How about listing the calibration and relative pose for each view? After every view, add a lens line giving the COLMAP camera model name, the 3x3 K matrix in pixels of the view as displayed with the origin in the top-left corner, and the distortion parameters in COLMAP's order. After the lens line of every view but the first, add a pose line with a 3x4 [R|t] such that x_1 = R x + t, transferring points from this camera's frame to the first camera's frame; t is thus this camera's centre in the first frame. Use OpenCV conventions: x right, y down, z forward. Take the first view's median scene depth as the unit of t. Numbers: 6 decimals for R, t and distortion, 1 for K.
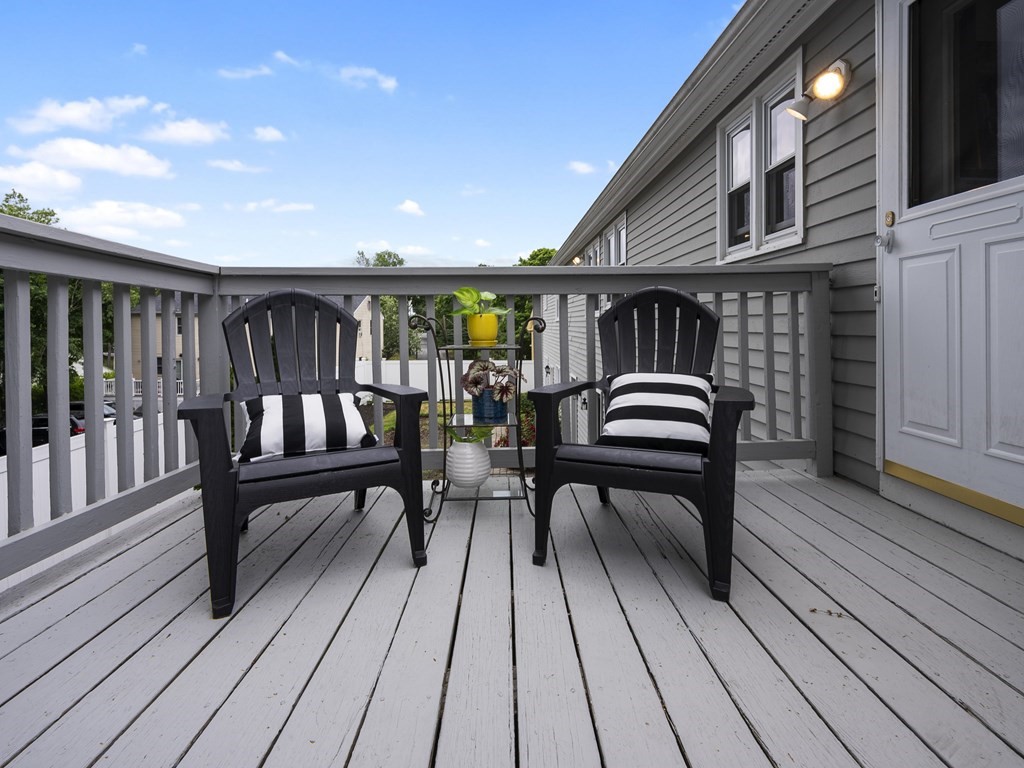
lens RADIAL K [[411.6, 0, 525.4], [0, 411.6, 328.5], [0, 0, 1]] dist [-0.002699, 0.000040]
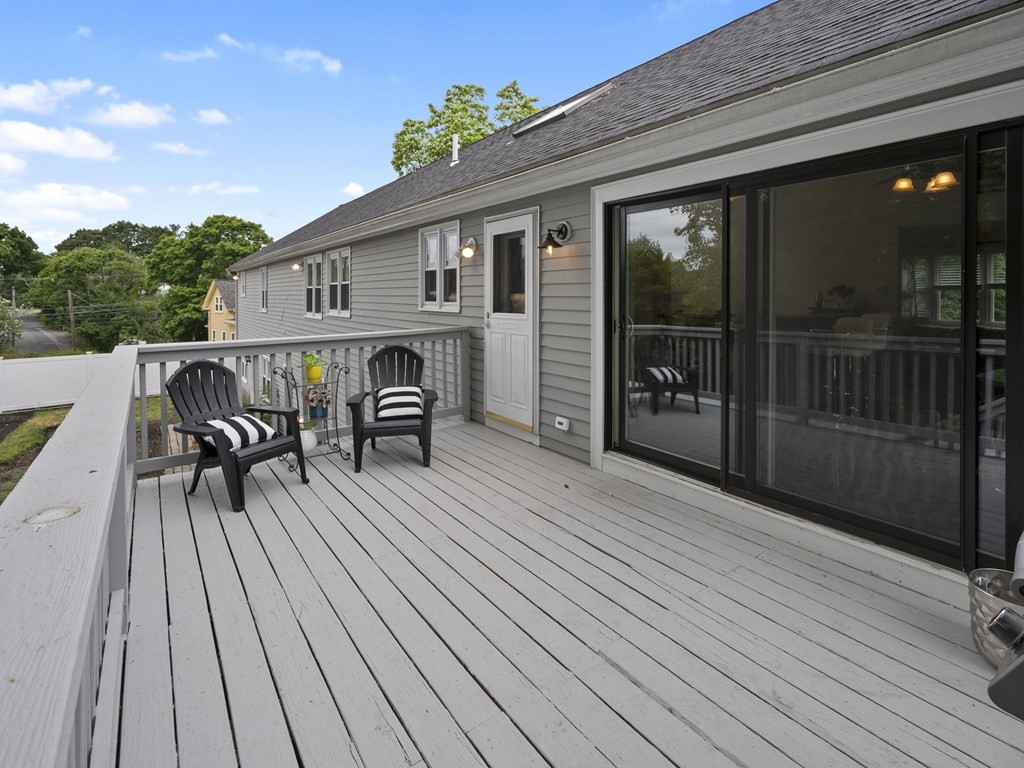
lens RADIAL K [[411.6, 0, 511.4], [0, 411.6, 381.2], [0, 0, 1]] dist [-0.002699, 0.000040]
pose [[0.776765, -0.084120, 0.624147, -0.495703], [-0.037326, 0.983148, 0.178958, -0.285557], [-0.628683, -0.162305, 0.760536, -0.890229]]
